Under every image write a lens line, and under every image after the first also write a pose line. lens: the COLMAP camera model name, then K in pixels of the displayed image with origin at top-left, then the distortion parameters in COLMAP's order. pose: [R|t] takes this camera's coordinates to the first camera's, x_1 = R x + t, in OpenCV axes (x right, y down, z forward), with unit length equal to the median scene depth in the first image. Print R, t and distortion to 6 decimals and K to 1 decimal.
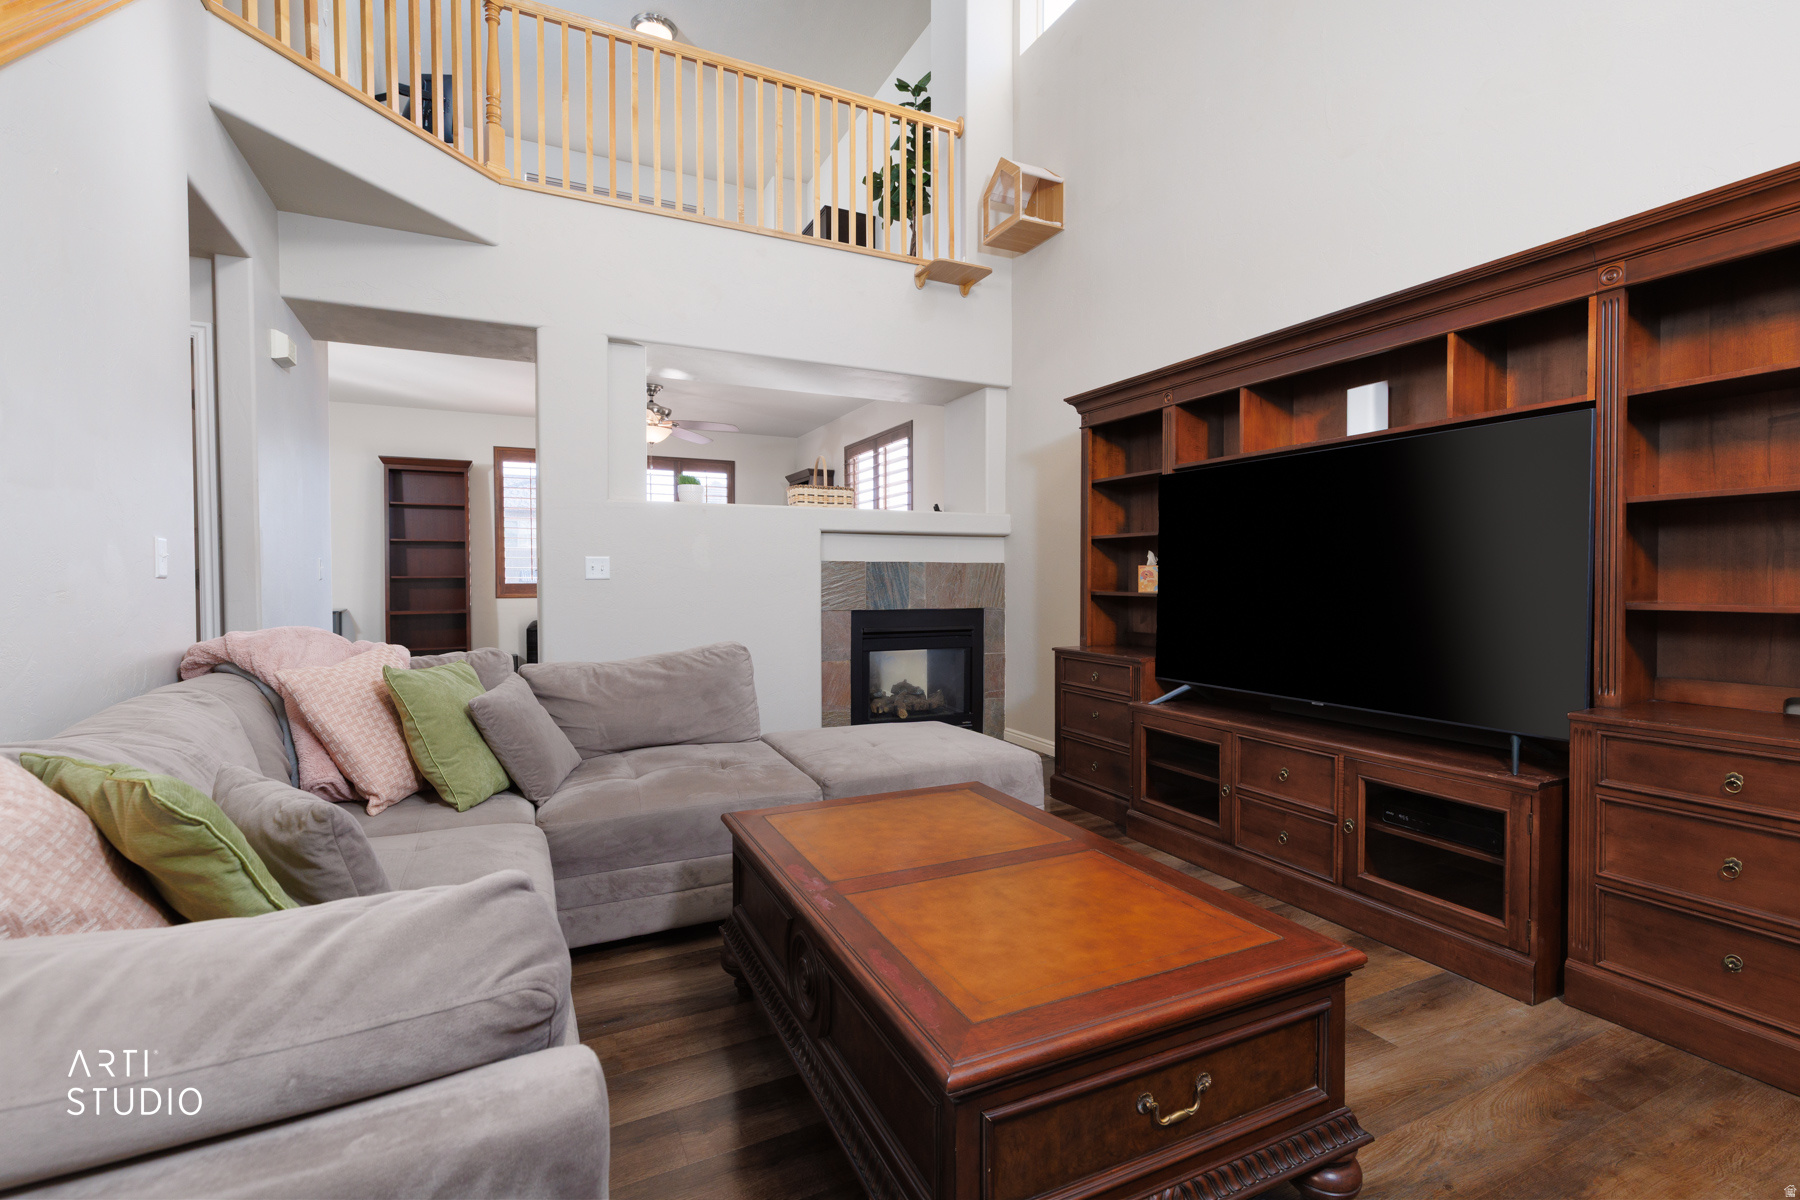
lens RADIAL K [[806.4, 0, 902.8], [0, 806.4, 596.0], [0, 0, 1]] dist [0.000675, 0.000037]
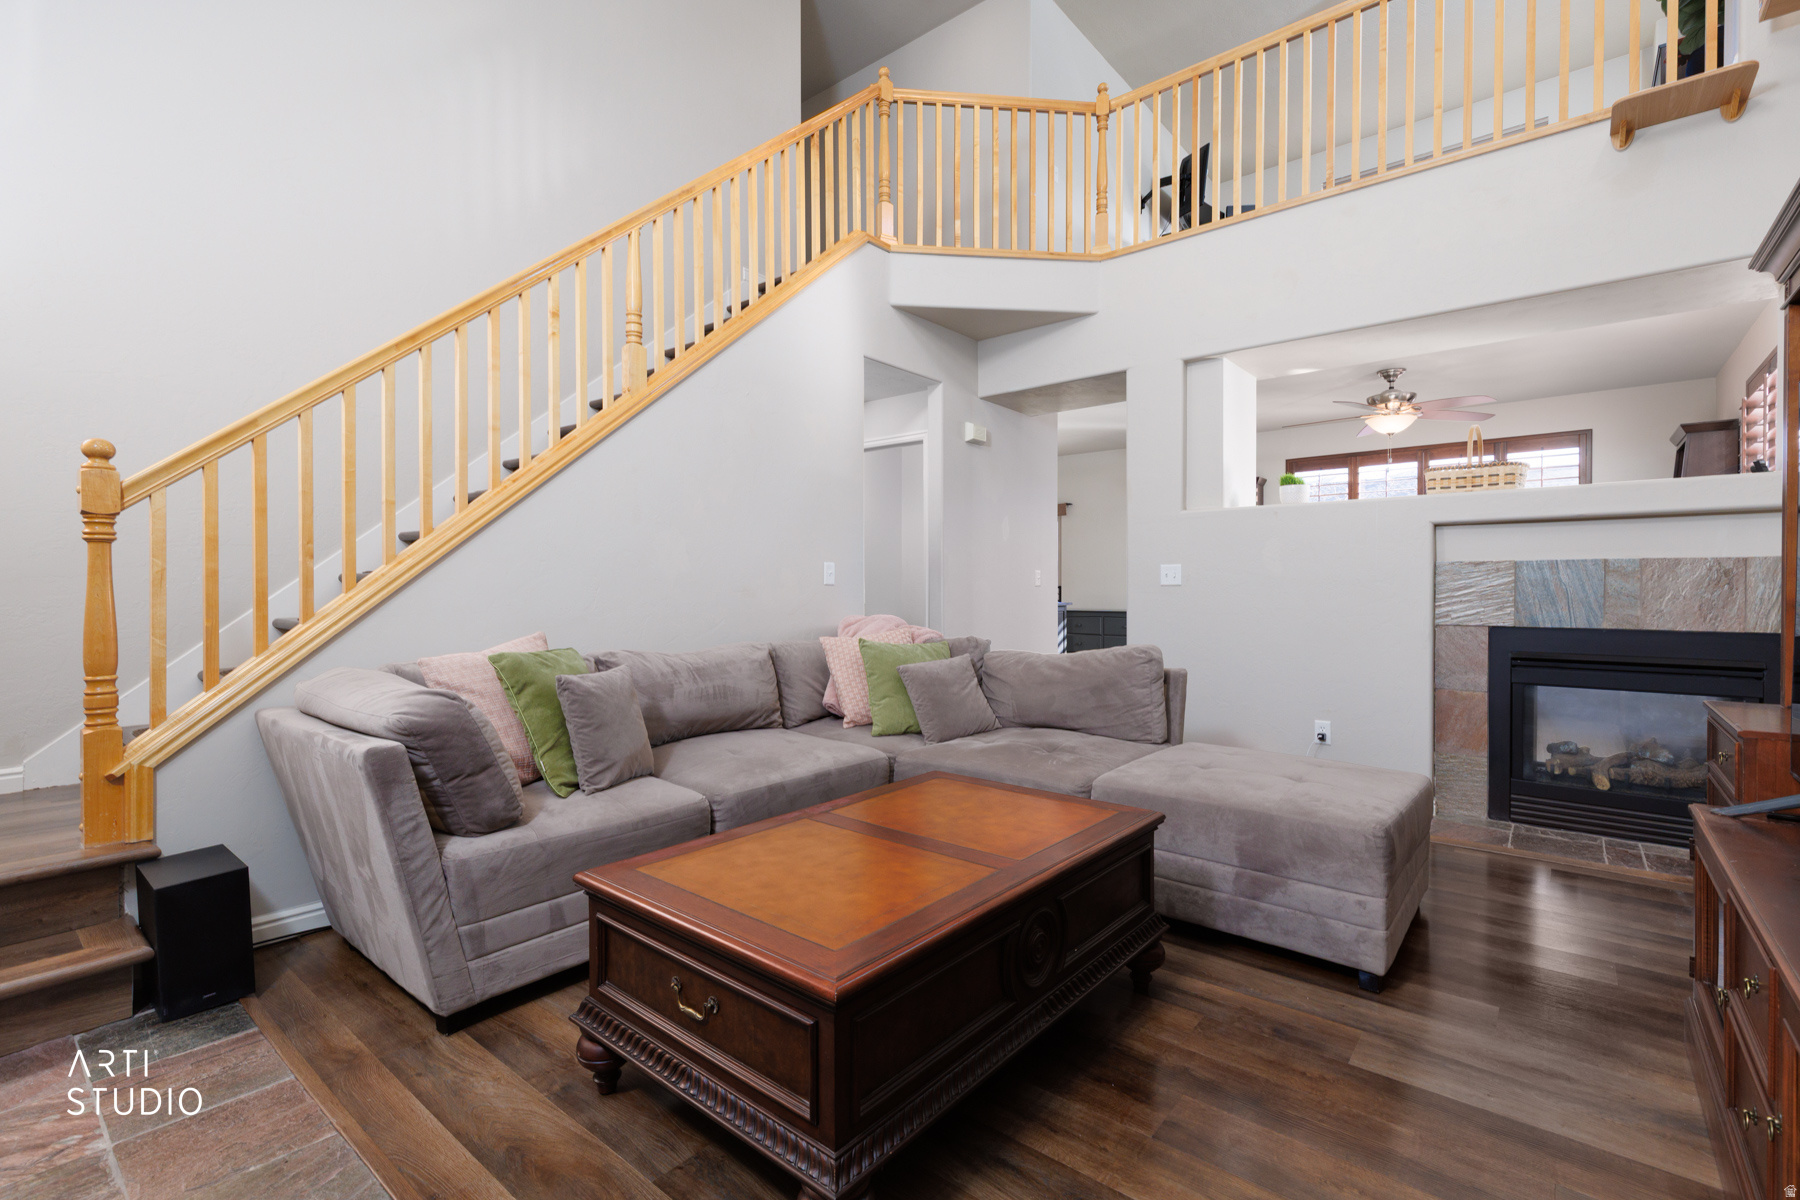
lens RADIAL K [[796.6, 0, 900.0], [0, 796.6, 600.0], [0, 0, 1]] dist [0.000130, 0.000025]
pose [[0.410634, 0.014558, -0.911684, 0.480181], [-0.017551, 0.999813, 0.008059, -0.003379], [0.911631, 0.012692, 0.410813, 0.234731]]
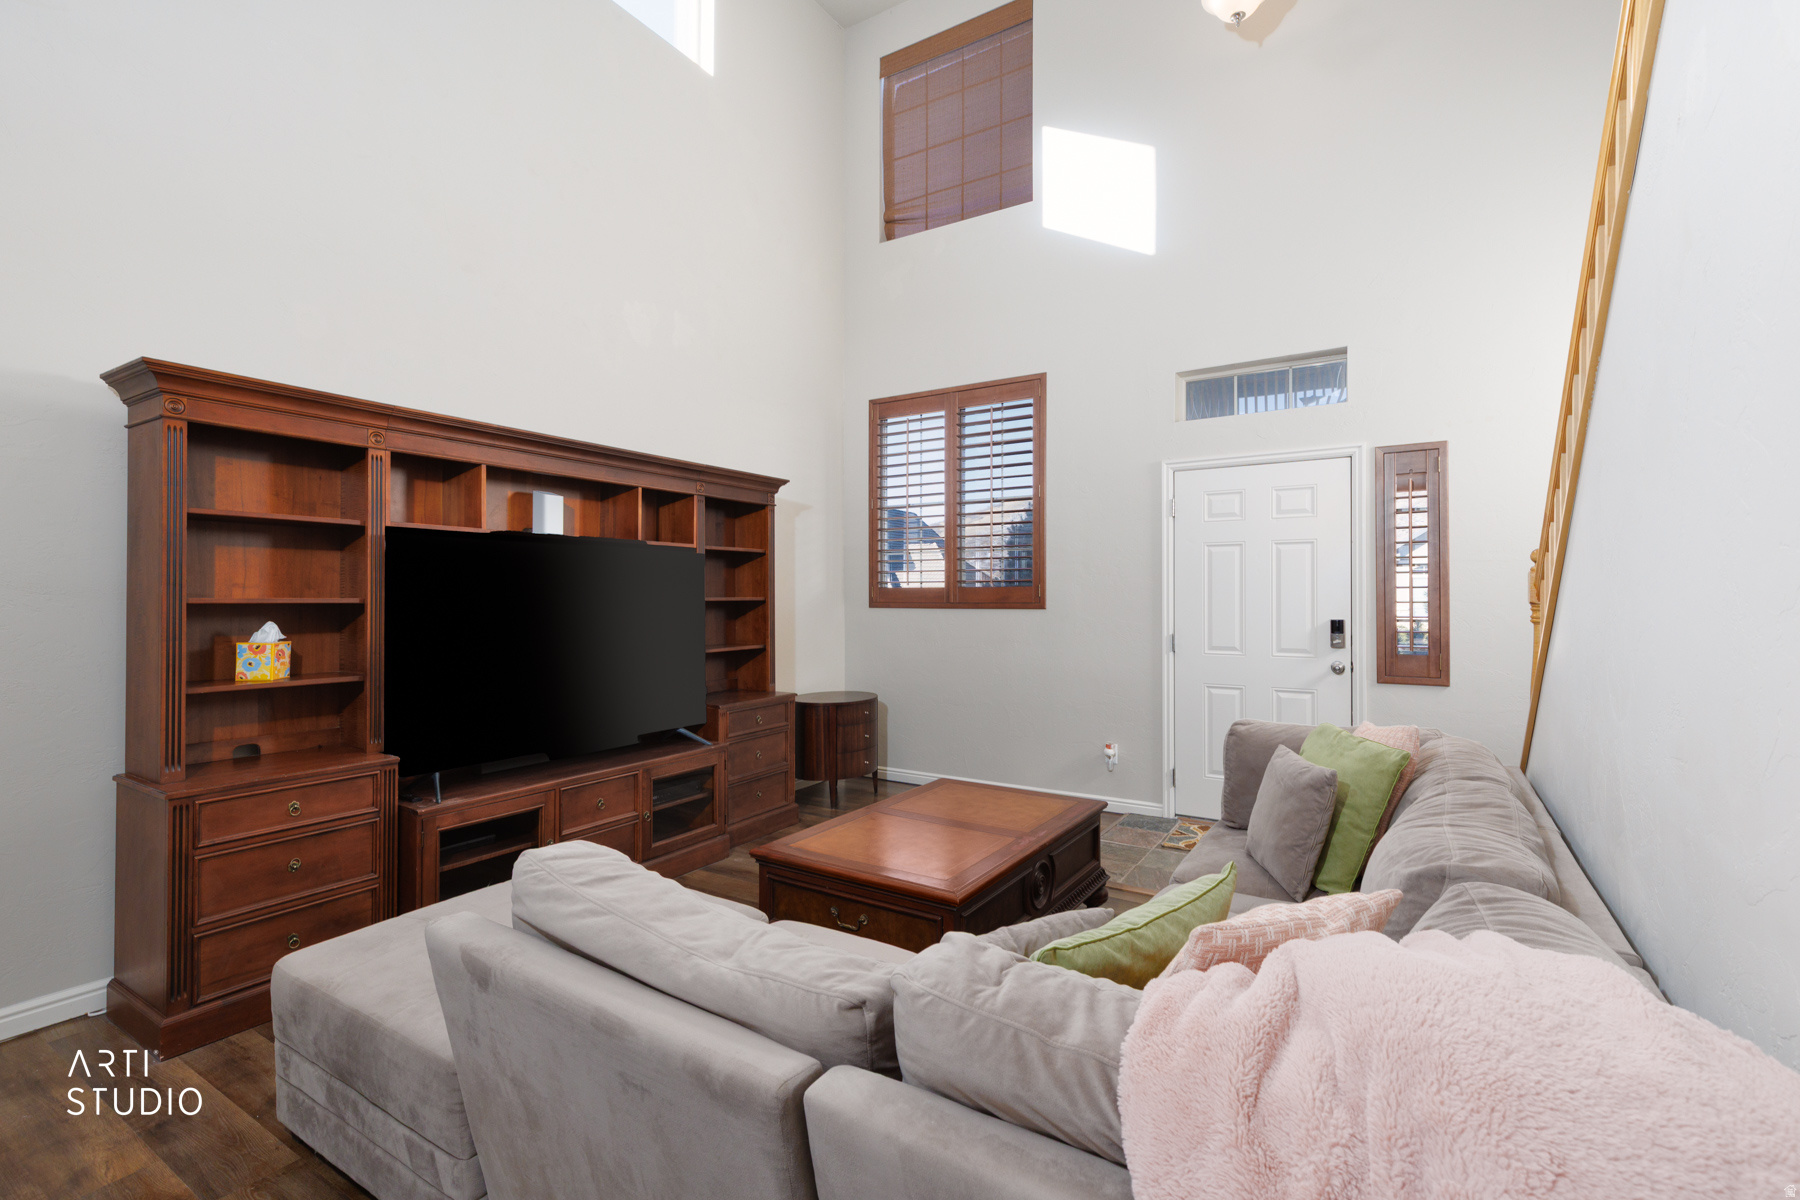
lens RADIAL K [[806.4, 0, 902.8], [0, 806.4, 596.0], [0, 0, 1]] dist [0.000675, 0.000037]
pose [[-0.524420, 0.000258, 0.851460, -0.587505], [0.017681, 0.999788, 0.010587, -0.074154], [-0.851276, 0.020607, -0.524313, 0.869185]]
